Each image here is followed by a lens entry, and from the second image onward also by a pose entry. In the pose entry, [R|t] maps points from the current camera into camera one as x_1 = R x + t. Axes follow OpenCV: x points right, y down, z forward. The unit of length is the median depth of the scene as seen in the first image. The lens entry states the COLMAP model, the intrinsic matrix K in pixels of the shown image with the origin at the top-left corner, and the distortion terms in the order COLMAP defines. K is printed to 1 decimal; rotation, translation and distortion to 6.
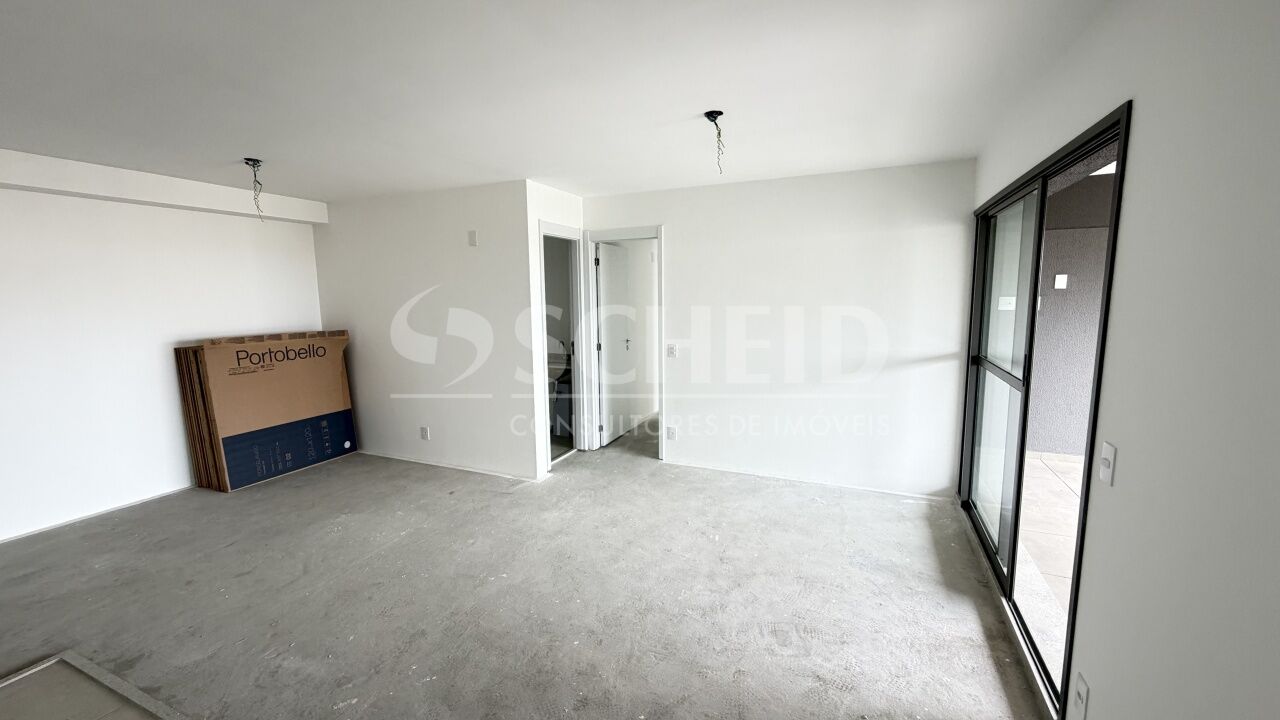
lens RADIAL K [[507.0, 0, 635.9], [0, 507.0, 360.7], [0, 0, 1]] dist [0.000252, 0.000377]
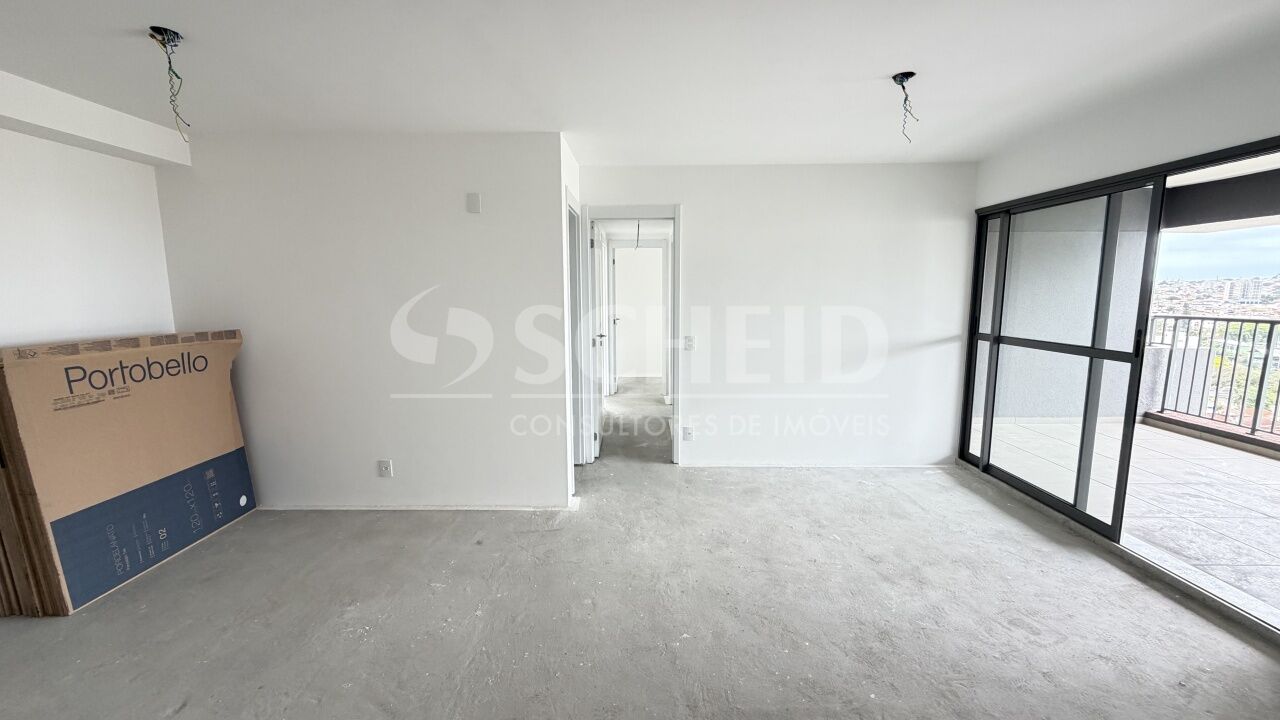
lens RADIAL K [[507.0, 0, 631.2], [0, 507.0, 359.7], [0, 0, 1]] dist [0.000252, 0.000377]
pose [[0.920094, -0.046157, 0.388968, -0.463186], [0.046211, 0.998889, 0.009222, -0.004281], [-0.388962, 0.009489, 0.921205, 0.240620]]
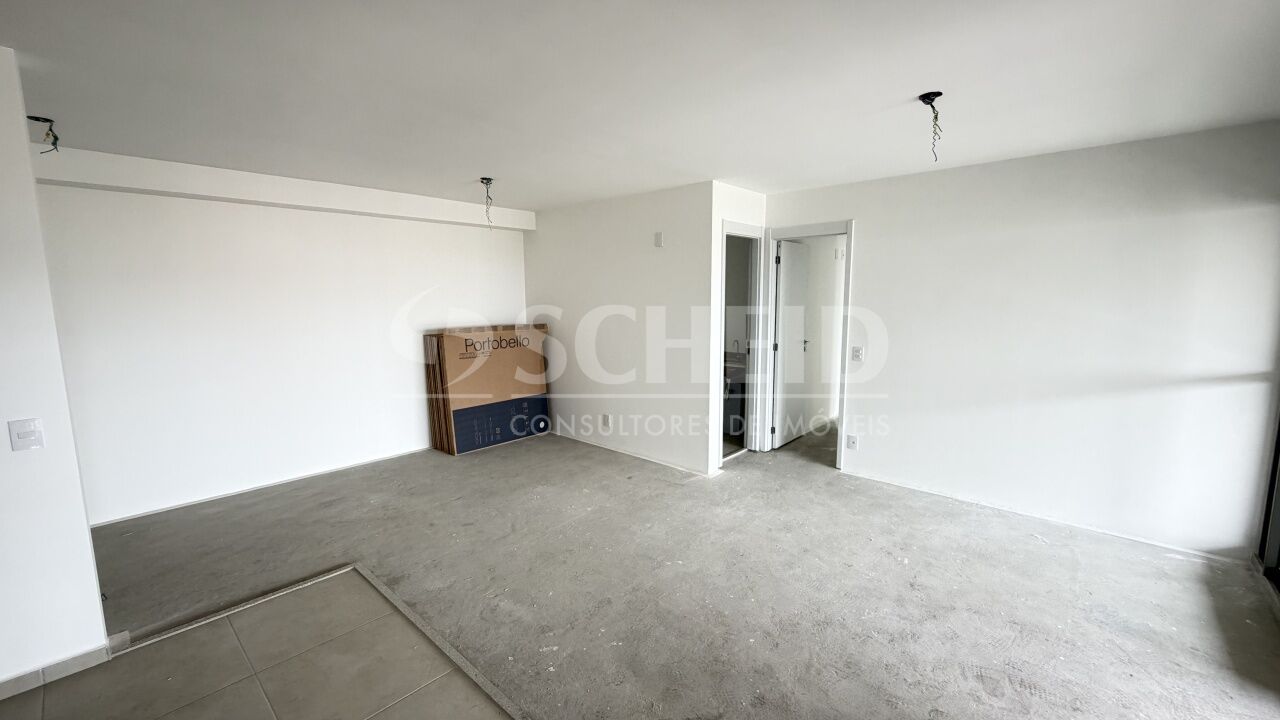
lens RADIAL K [[507.0, 0, 637.6], [0, 507.0, 360.4], [0, 0, 1]] dist [0.000252, 0.000377]
pose [[0.949735, 0.046052, -0.309649, -0.028488], [-0.045386, 0.998926, 0.009358, 0.001812], [0.309747, 0.005166, 0.950805, -0.016933]]
